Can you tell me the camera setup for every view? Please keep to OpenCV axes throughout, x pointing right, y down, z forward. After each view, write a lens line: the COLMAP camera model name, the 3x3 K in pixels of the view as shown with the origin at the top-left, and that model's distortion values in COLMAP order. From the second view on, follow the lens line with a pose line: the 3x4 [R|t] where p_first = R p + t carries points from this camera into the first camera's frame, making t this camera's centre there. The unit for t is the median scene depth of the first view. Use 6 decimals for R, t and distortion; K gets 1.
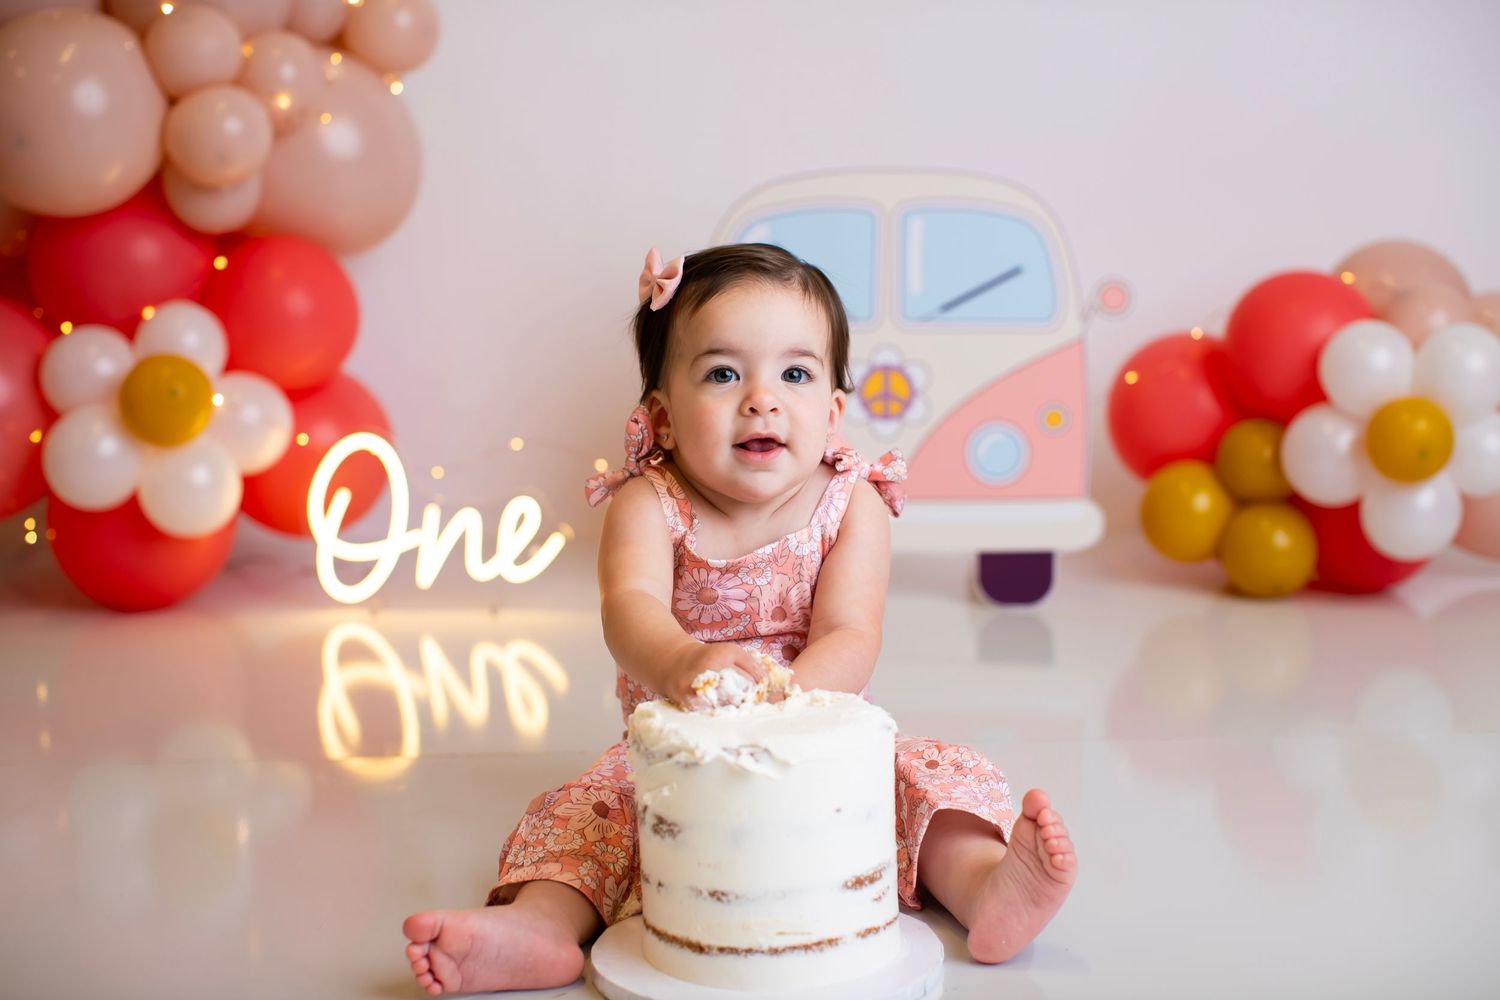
lens RADIAL K [[2275.6, 0, 750.0], [0, 2275.6, 500.0], [0, 0, 1]] dist [-0.164627, 0.171313]
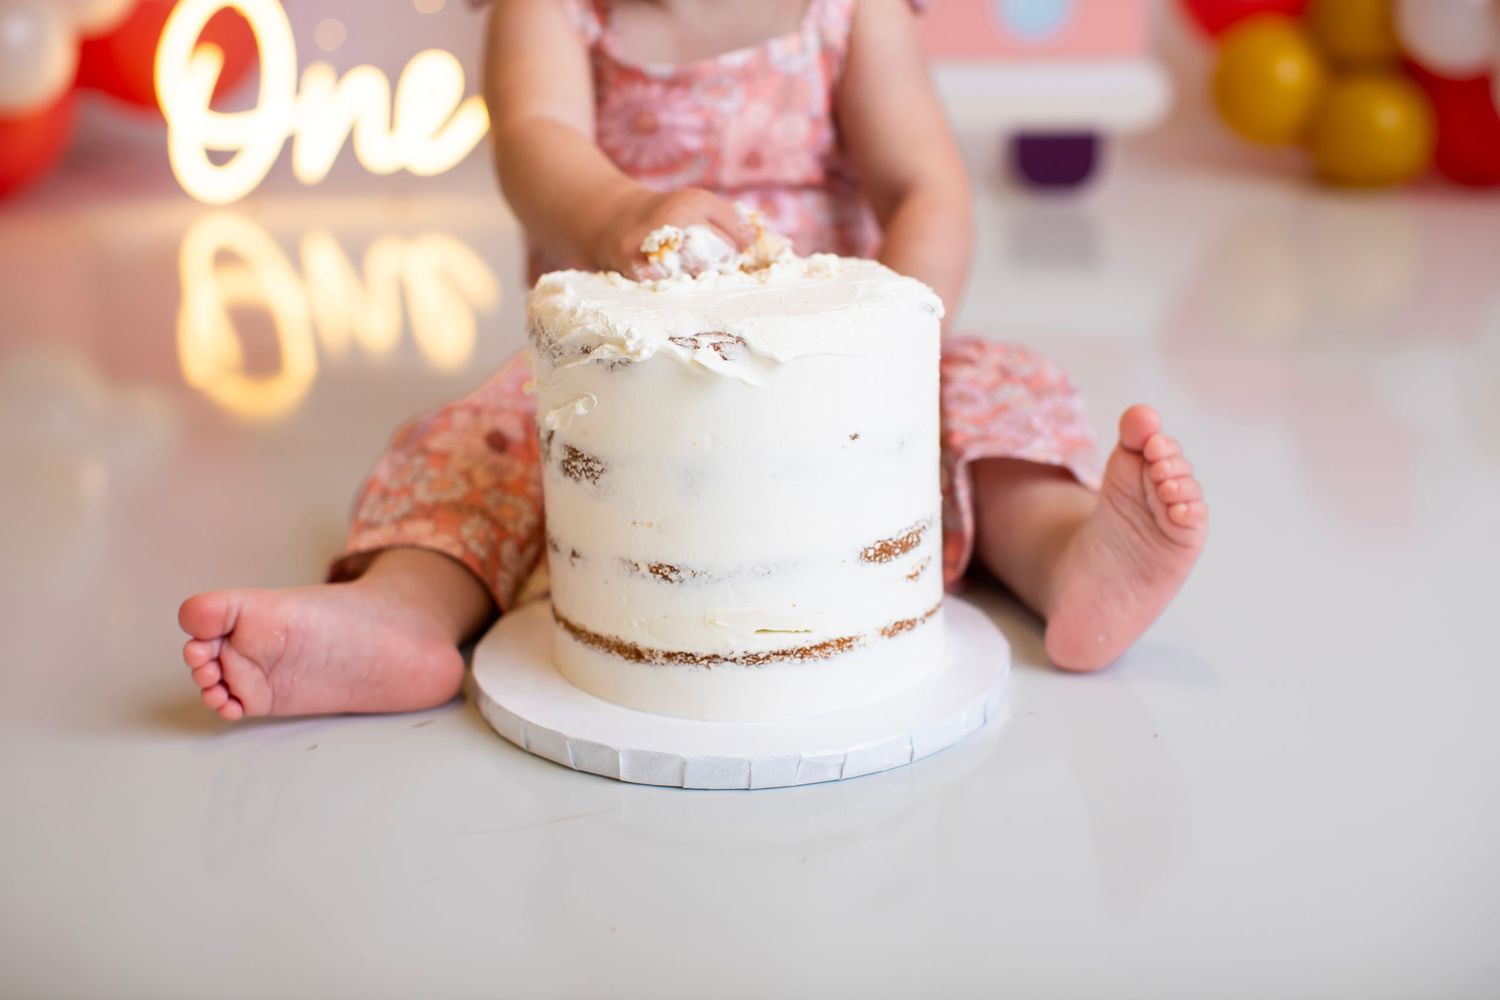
lens RADIAL K [[2275.6, 0, 750.0], [0, 2275.6, 500.0], [0, 0, 1]] dist [-0.164627, 0.171313]
pose [[0.999940, -0.001222, 0.010916, 0.002919], [-0.000451, 0.988377, 0.152021, 0.056055], [-0.010975, -0.152017, 0.988317, 0.360654]]
